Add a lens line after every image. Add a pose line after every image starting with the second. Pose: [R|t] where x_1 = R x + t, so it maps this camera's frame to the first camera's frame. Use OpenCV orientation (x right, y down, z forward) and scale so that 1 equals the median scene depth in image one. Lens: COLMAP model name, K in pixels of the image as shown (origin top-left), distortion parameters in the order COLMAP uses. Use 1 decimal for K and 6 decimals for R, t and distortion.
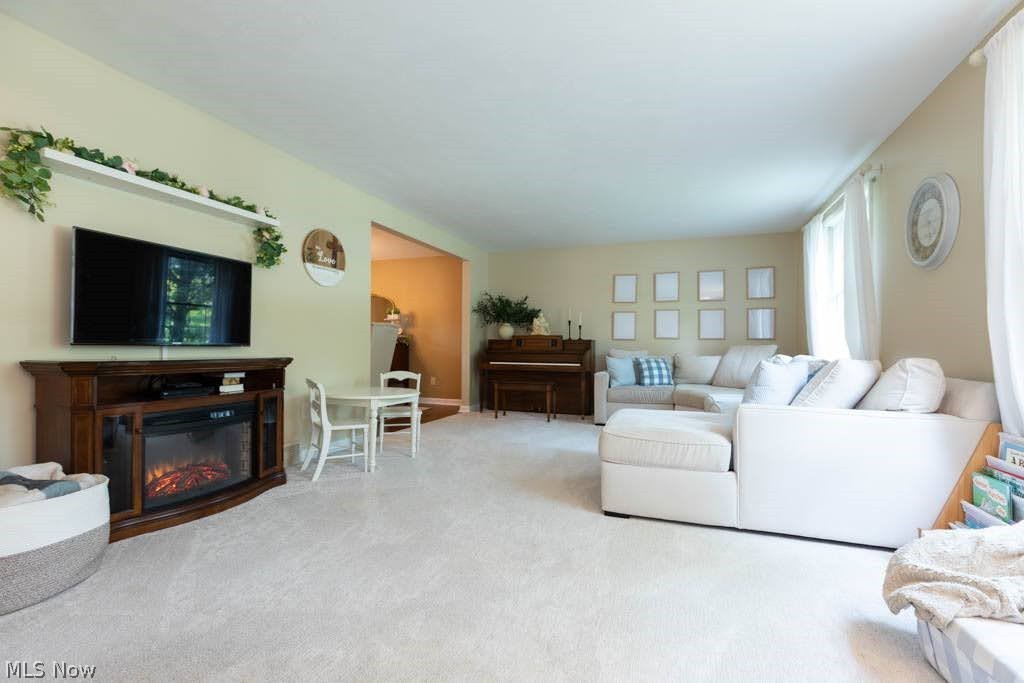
lens RADIAL K [[454.2, 0, 512.9], [0, 454.2, 345.6], [0, 0, 1]] dist [0.000226, 0.000077]
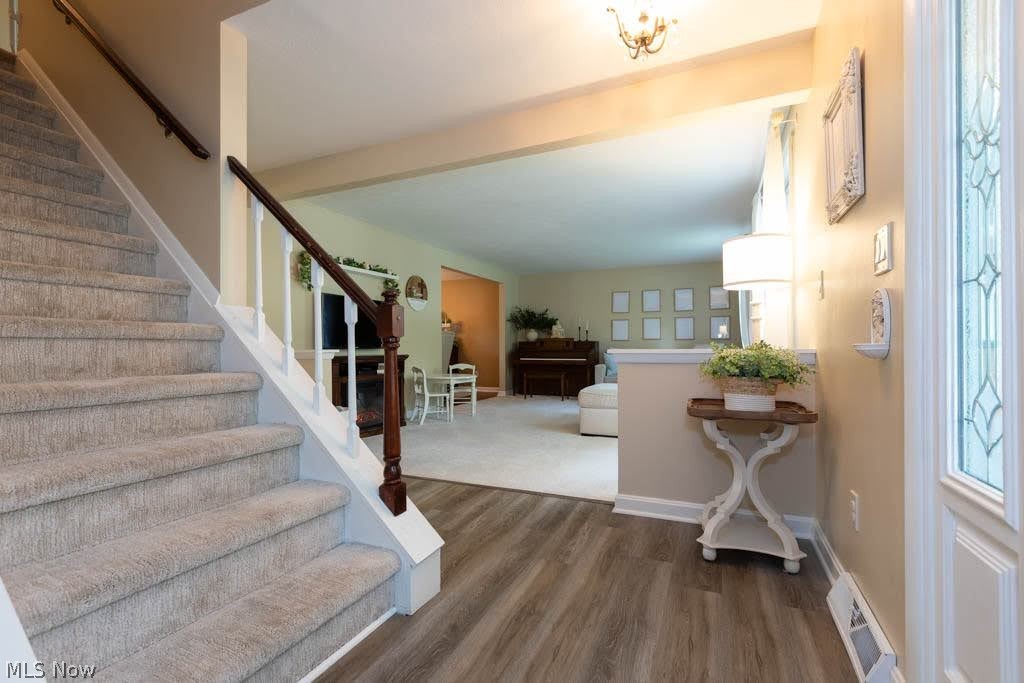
lens RADIAL K [[454.2, 0, 512.9], [0, 454.2, 345.6], [0, 0, 1]] dist [0.000226, 0.000077]
pose [[0.997723, -0.012114, -0.066348, 0.020612], [0.012143, 0.999926, 0.000037, -0.002576], [0.066343, -0.000842, 0.997797, -0.402760]]
